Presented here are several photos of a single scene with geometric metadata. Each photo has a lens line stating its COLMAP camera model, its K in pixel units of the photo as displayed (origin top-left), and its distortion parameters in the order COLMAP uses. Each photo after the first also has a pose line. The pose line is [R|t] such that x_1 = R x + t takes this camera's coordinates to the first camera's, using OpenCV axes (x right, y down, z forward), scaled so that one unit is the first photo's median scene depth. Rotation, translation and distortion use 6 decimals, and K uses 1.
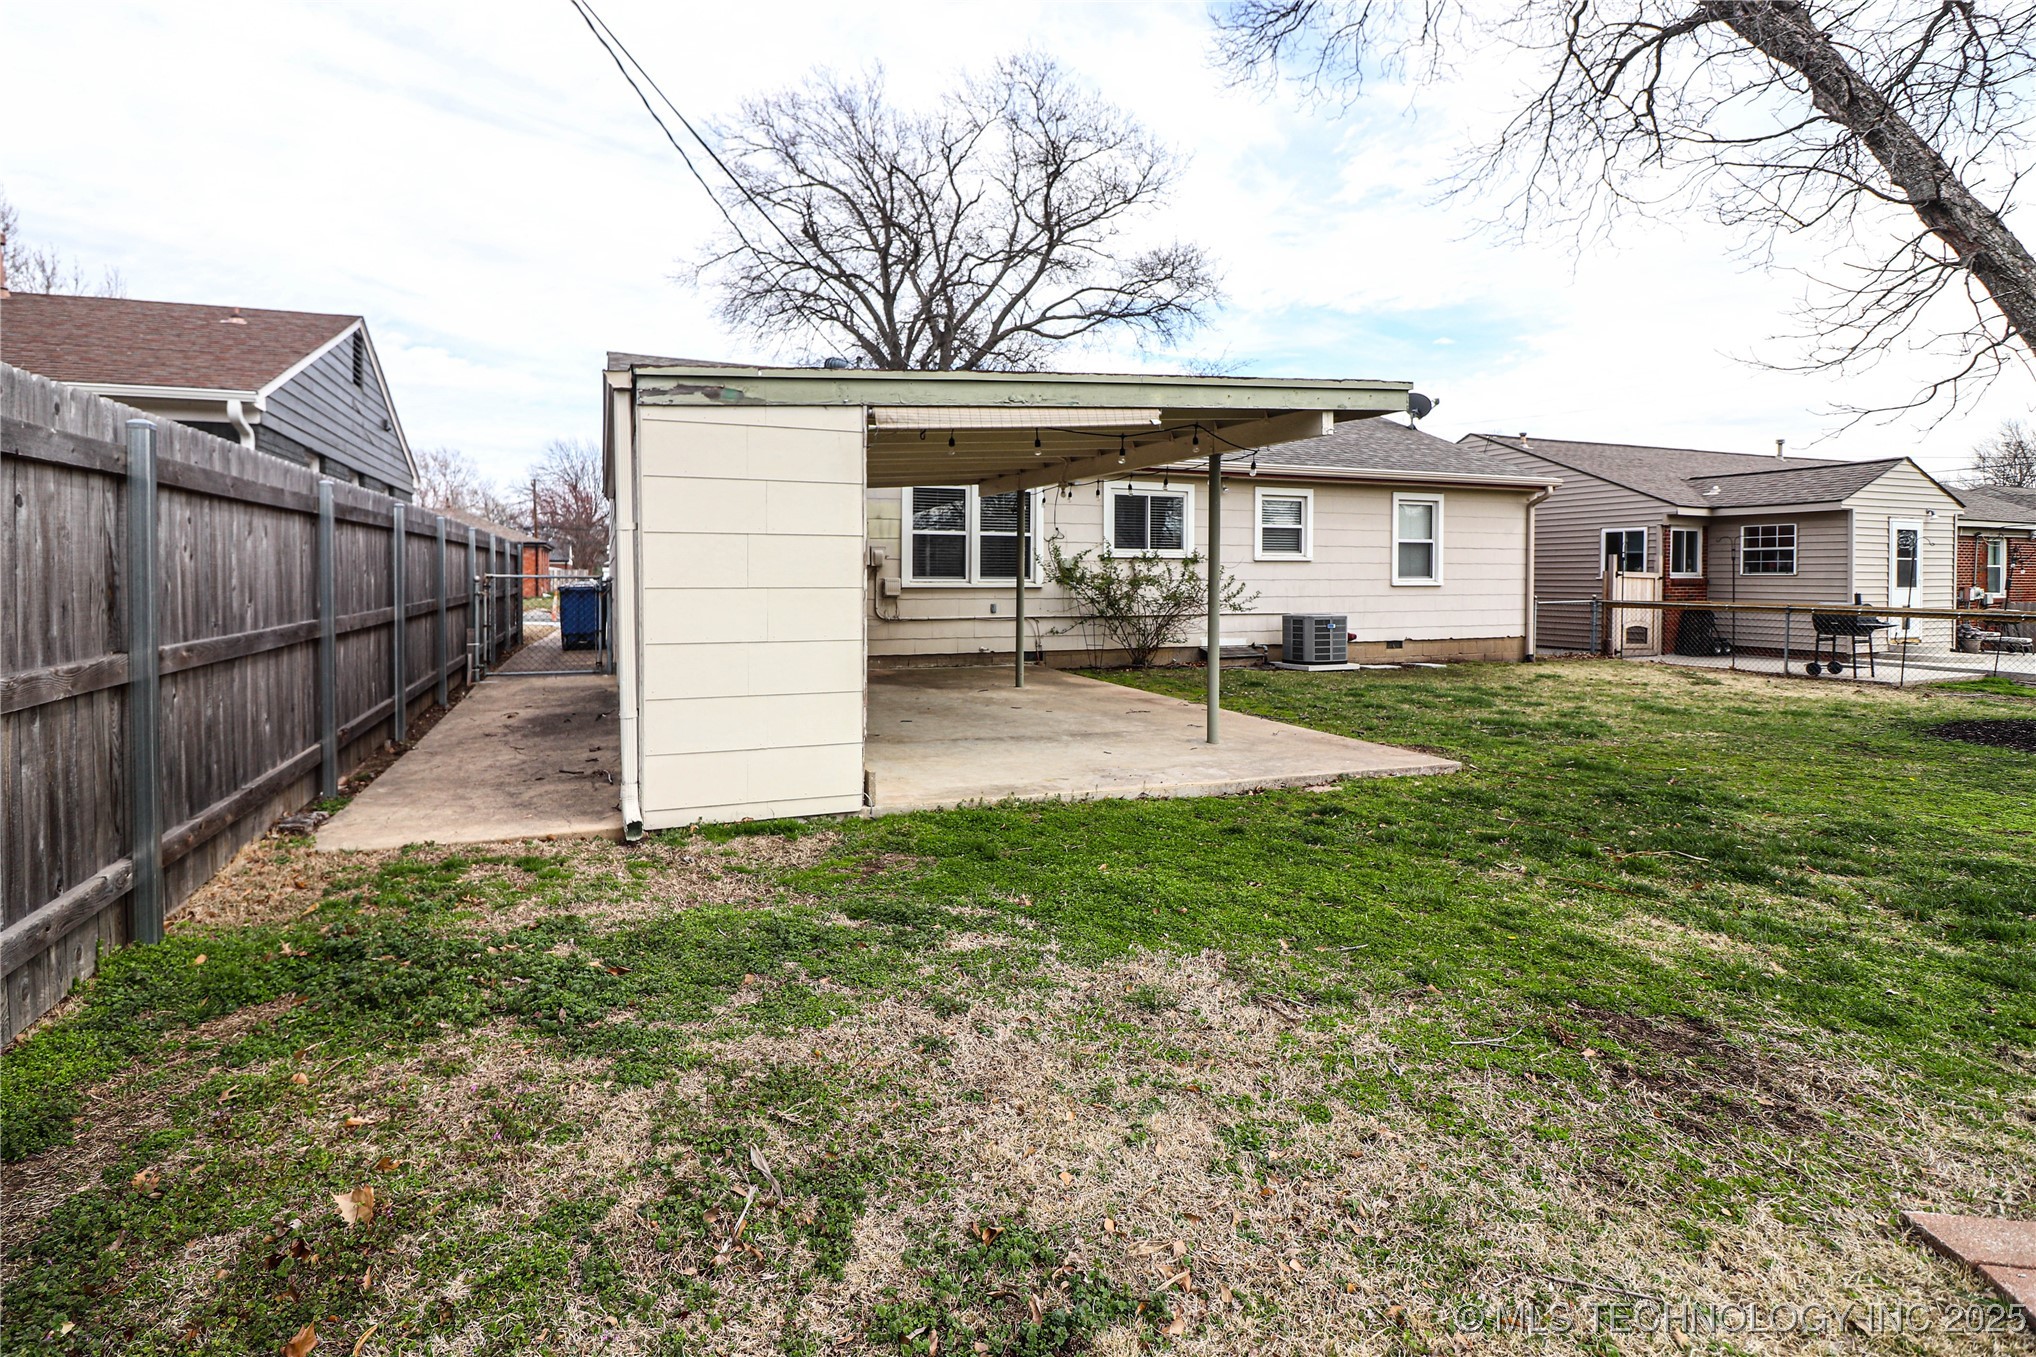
lens RADIAL K [[979.3, 0, 1020.4], [0, 979.3, 584.9], [0, 0, 1]] dist [-0.004208, -0.009049]
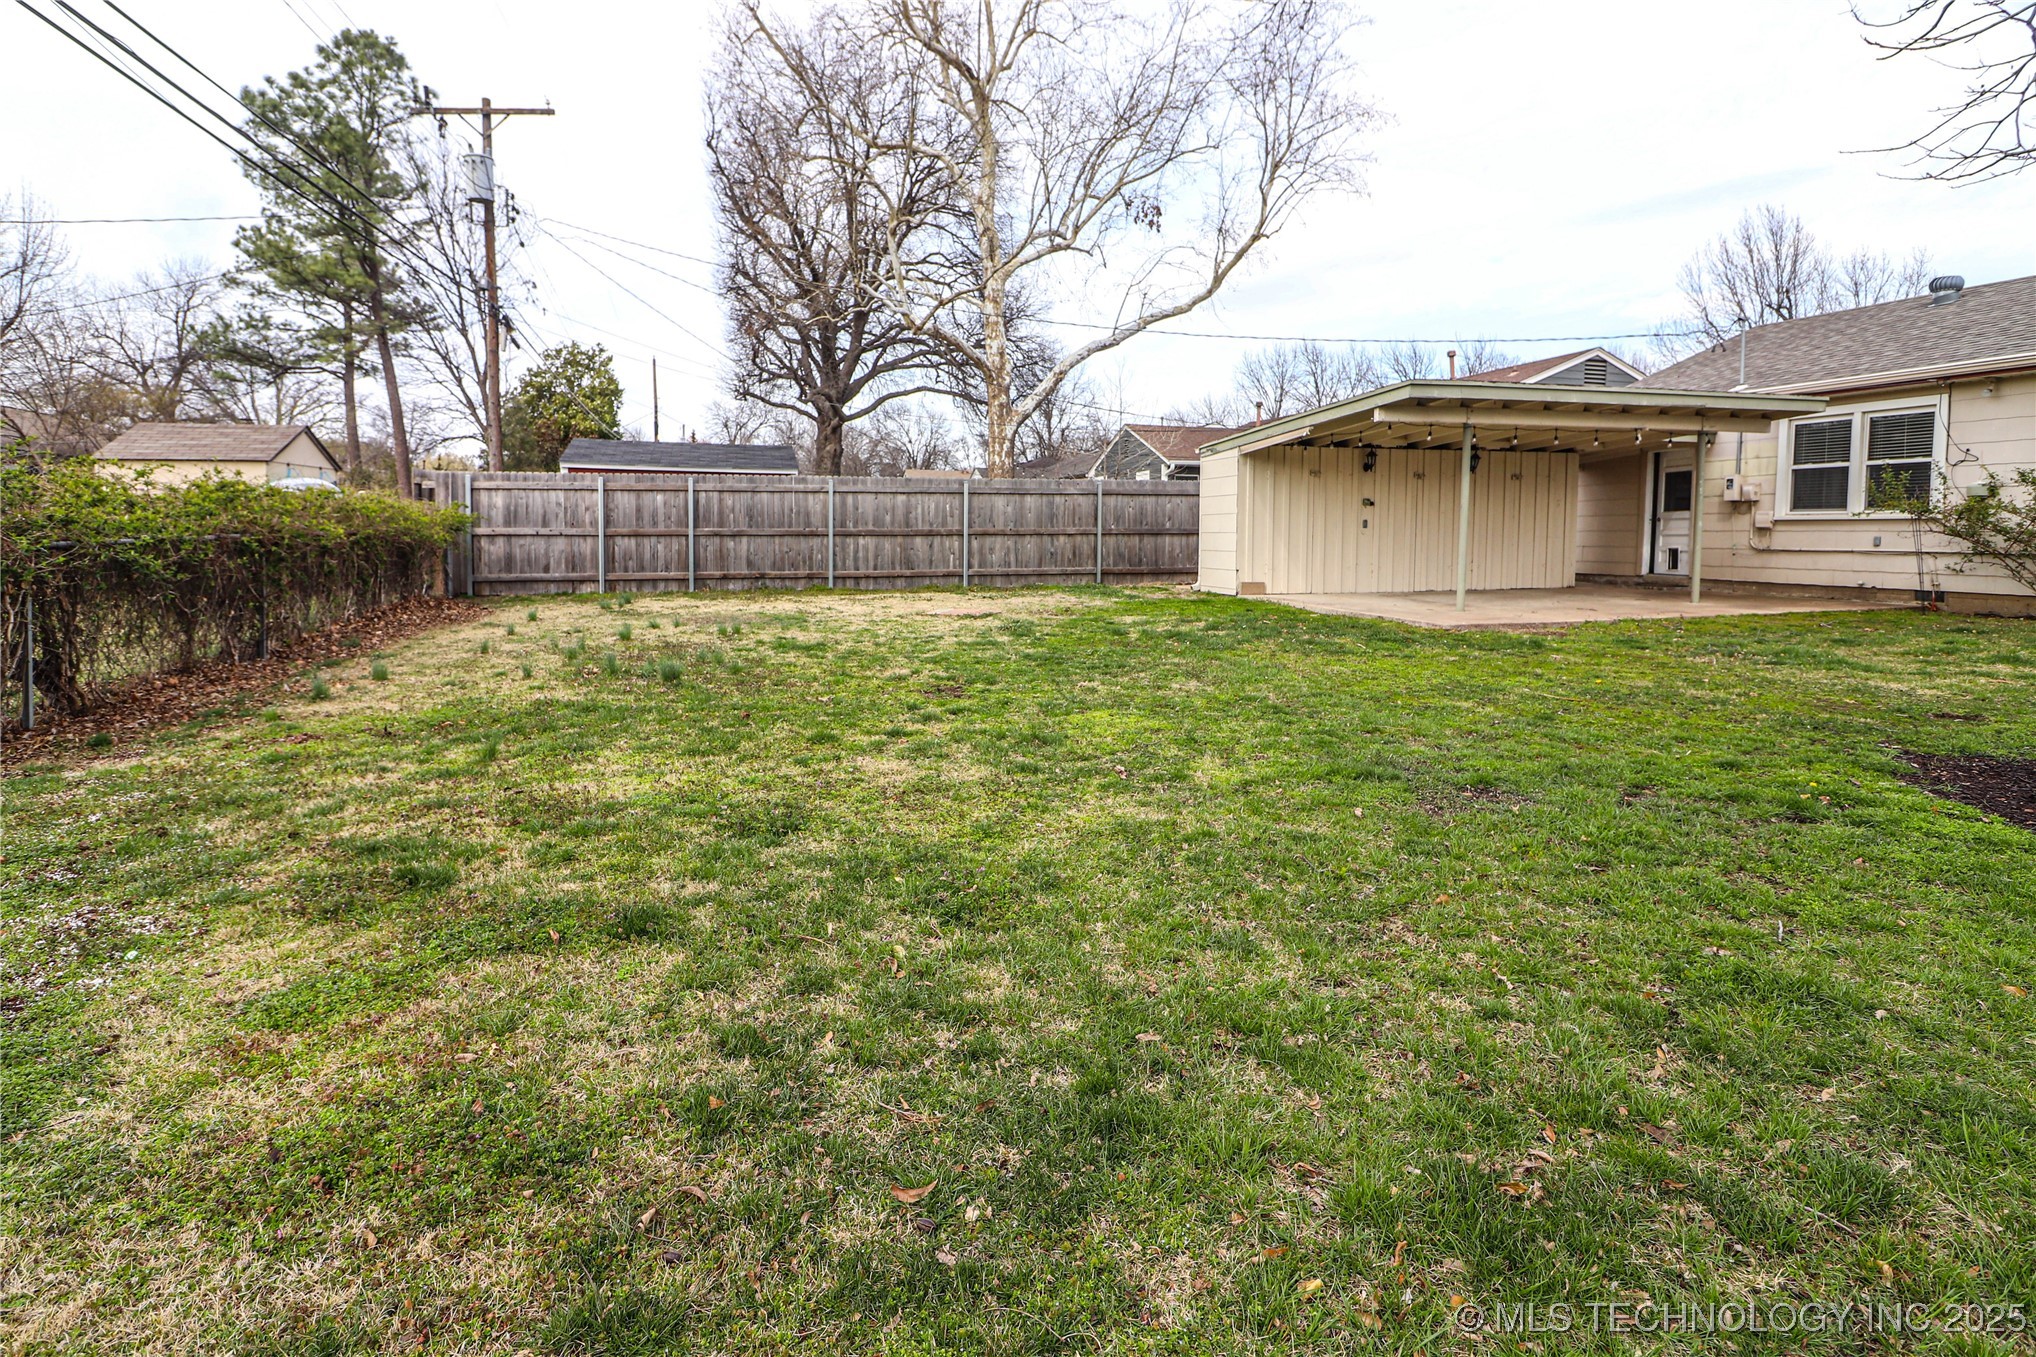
lens RADIAL K [[979.3, 0, 983.8], [0, 979.3, 660.3], [0, 0, 1]] dist [-0.004208, -0.009049]
pose [[-0.125246, 0.123452, -0.984415, 0.949922], [-0.007159, 0.992090, 0.125325, 0.025072], [0.992100, 0.022744, -0.123372, 0.226908]]
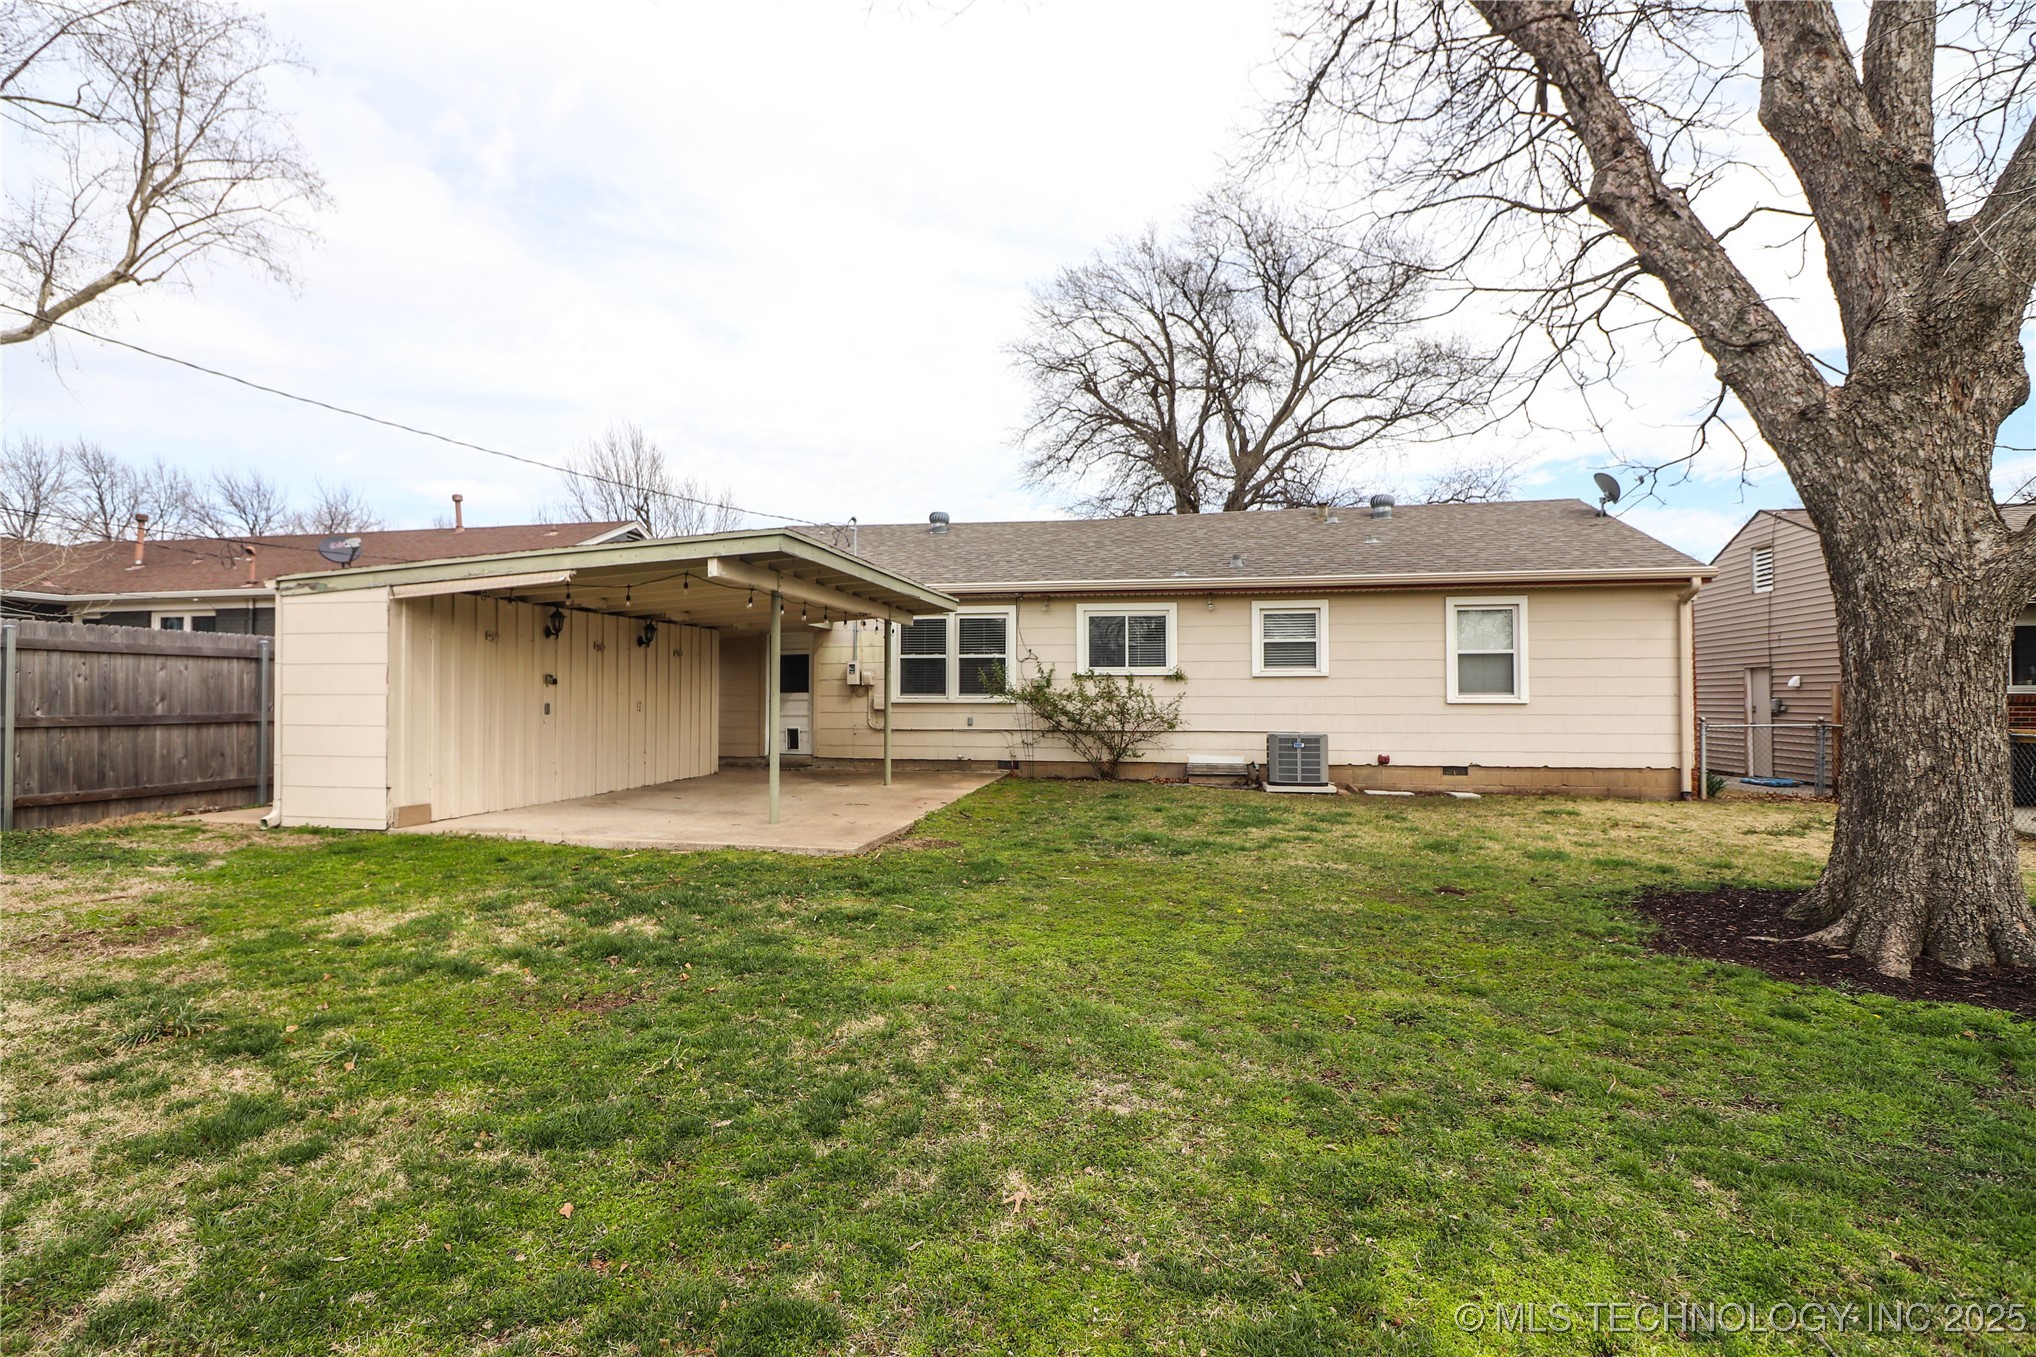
lens RADIAL K [[979.3, 0, 1029.0], [0, 979.3, 689.4], [0, 0, 1]] dist [-0.004208, -0.009049]
pose [[0.848337, -0.006385, -0.529418, 0.580089], [-0.004017, 0.999821, -0.018496, 0.006719], [0.529441, 0.017818, 0.848159, 0.061864]]
